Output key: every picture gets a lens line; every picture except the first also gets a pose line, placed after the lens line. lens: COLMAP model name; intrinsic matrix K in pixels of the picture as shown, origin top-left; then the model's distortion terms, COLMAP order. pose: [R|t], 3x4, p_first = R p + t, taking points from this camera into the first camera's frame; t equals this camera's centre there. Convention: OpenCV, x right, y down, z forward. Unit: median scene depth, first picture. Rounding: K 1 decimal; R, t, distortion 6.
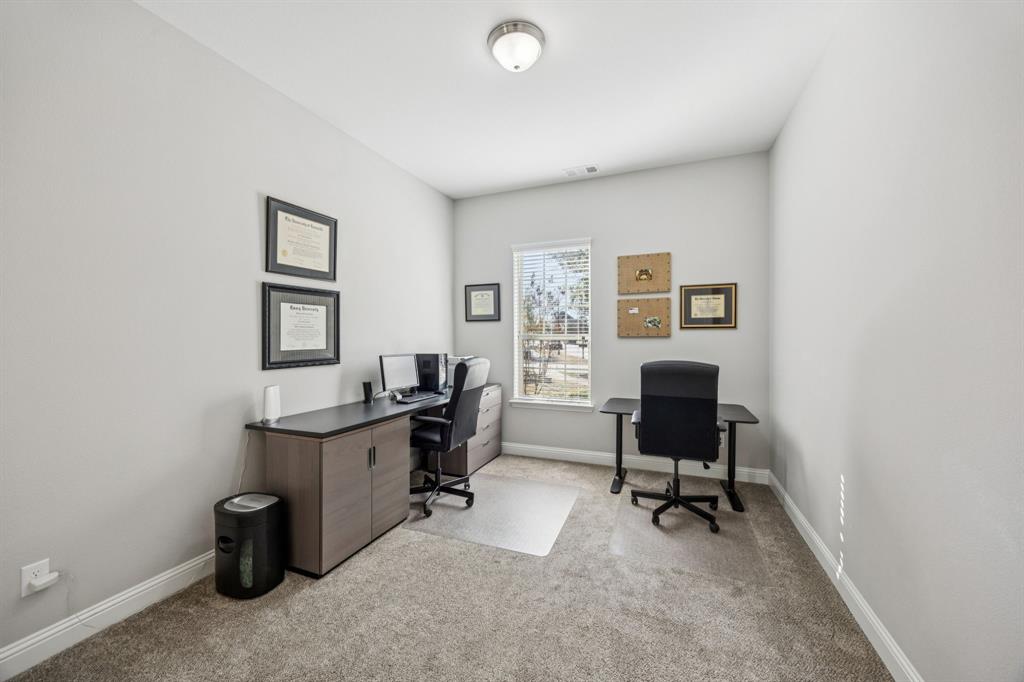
lens RADIAL K [[392.3, 0, 510.3], [0, 392.3, 339.5], [0, 0, 1]] dist [0.003792, 0.000170]
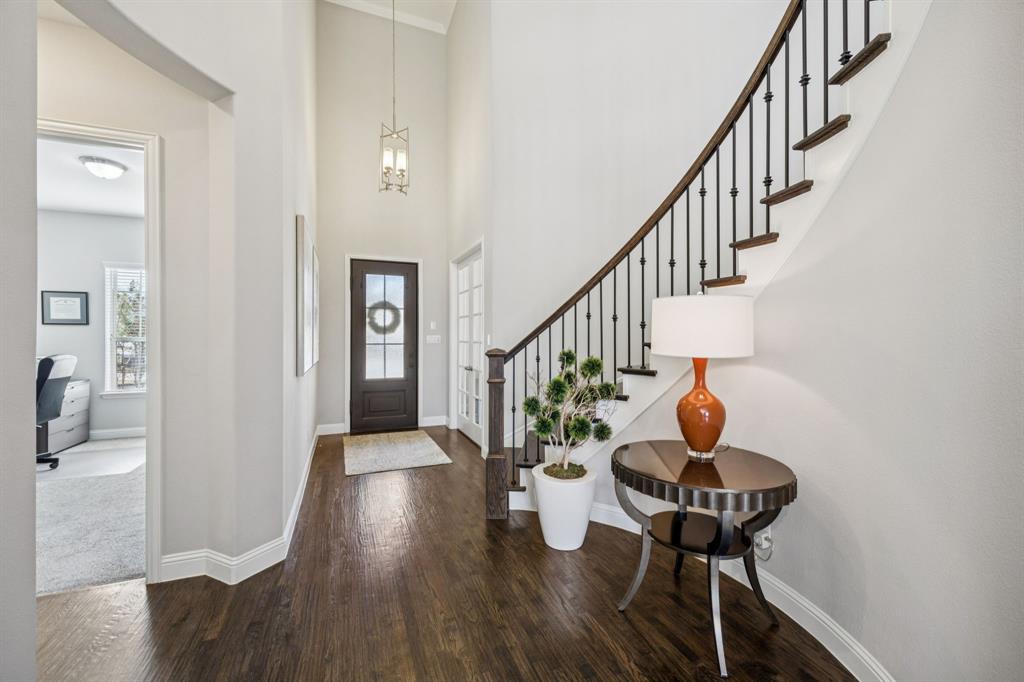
lens RADIAL K [[409.0, 0, 509.3], [0, 409.0, 338.4], [0, 0, 1]] dist [0.000156, 0.000062]
pose [[0.716886, 0.003958, 0.697179, 0.022951], [0.002663, 0.999961, -0.008416, 0.004703], [-0.697185, 0.007889, 0.716847, -0.745582]]
